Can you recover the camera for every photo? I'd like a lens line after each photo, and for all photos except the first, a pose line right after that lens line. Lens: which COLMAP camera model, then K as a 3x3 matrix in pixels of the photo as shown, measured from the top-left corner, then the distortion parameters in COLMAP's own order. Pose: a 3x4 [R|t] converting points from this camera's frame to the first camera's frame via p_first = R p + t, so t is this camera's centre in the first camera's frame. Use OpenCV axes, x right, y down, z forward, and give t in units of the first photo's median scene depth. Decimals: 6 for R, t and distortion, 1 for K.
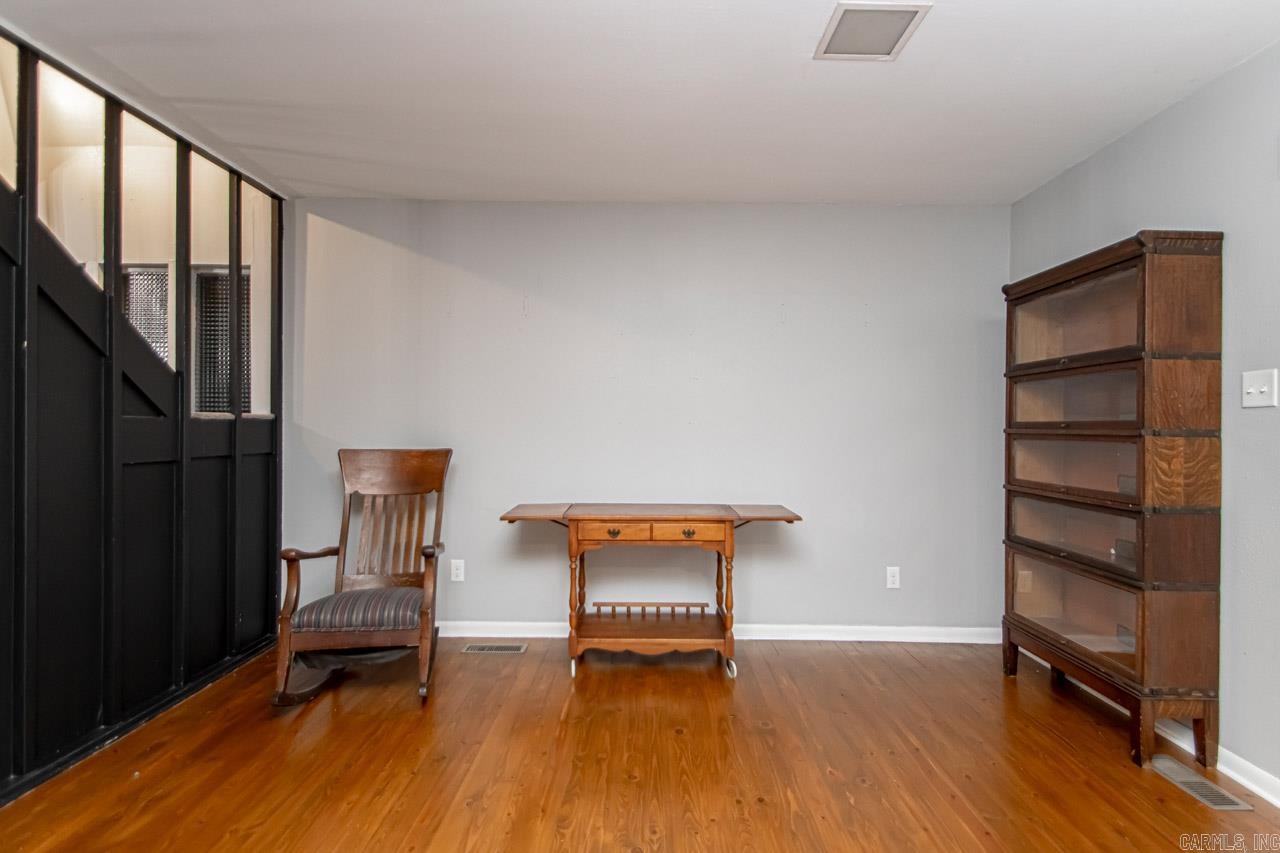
lens RADIAL K [[631.2, 0, 640.9], [0, 631.2, 431.3], [0, 0, 1]] dist [0.010147, -0.003891]
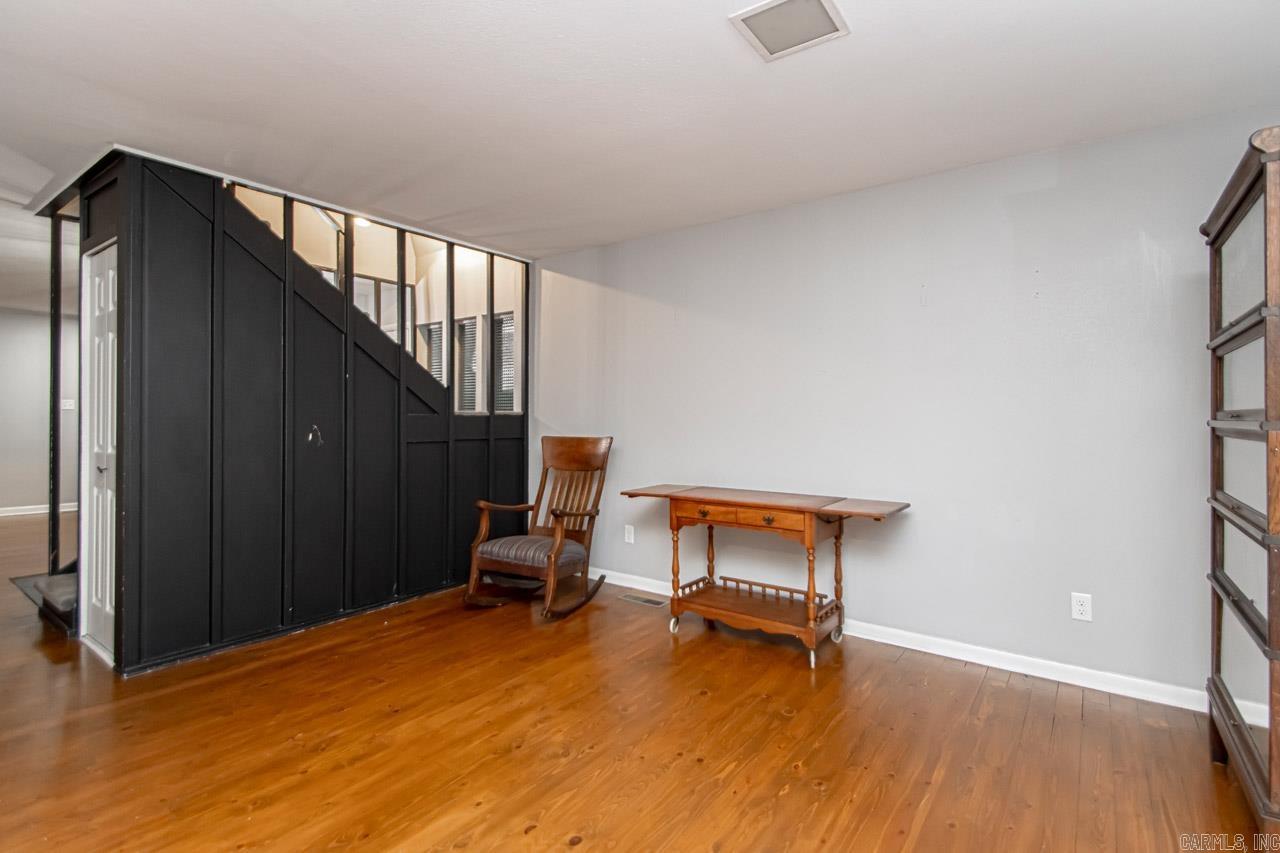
lens RADIAL K [[593.8, 0, 645.7], [0, 593.8, 421.1], [0, 0, 1]] dist [0.020470, -0.017901]
pose [[0.807786, -0.000744, -0.589476, 0.488651], [-0.001647, 0.999992, -0.003519, -0.000630], [0.589474, 0.003813, 0.807778, 0.072486]]
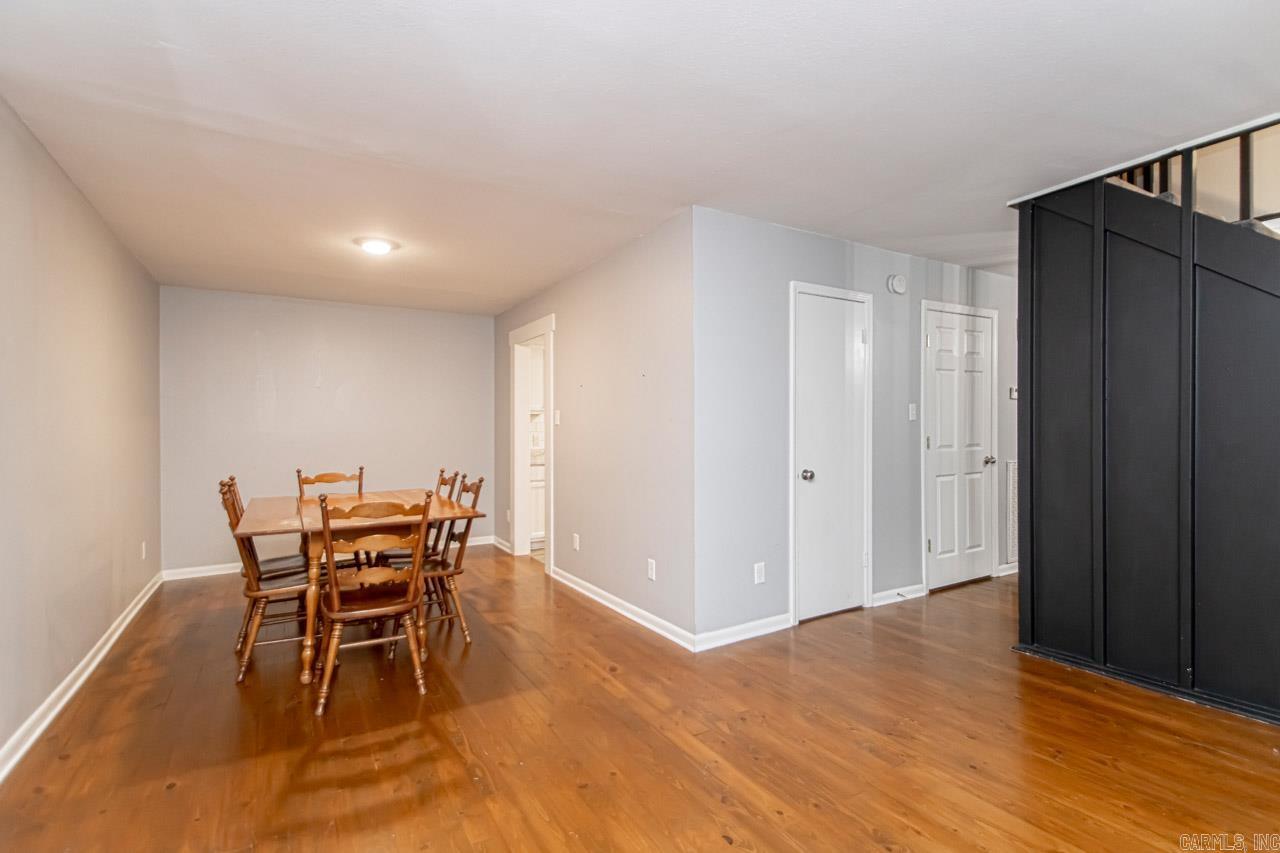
lens RADIAL K [[593.8, 0, 659.5], [0, 593.8, 428.9], [0, 0, 1]] dist [0.020470, -0.017901]
pose [[-0.853451, -0.002164, -0.521169, 0.419488], [0.004529, 0.999923, -0.011568, 0.000930], [0.521154, -0.012233, -0.853375, 0.898726]]
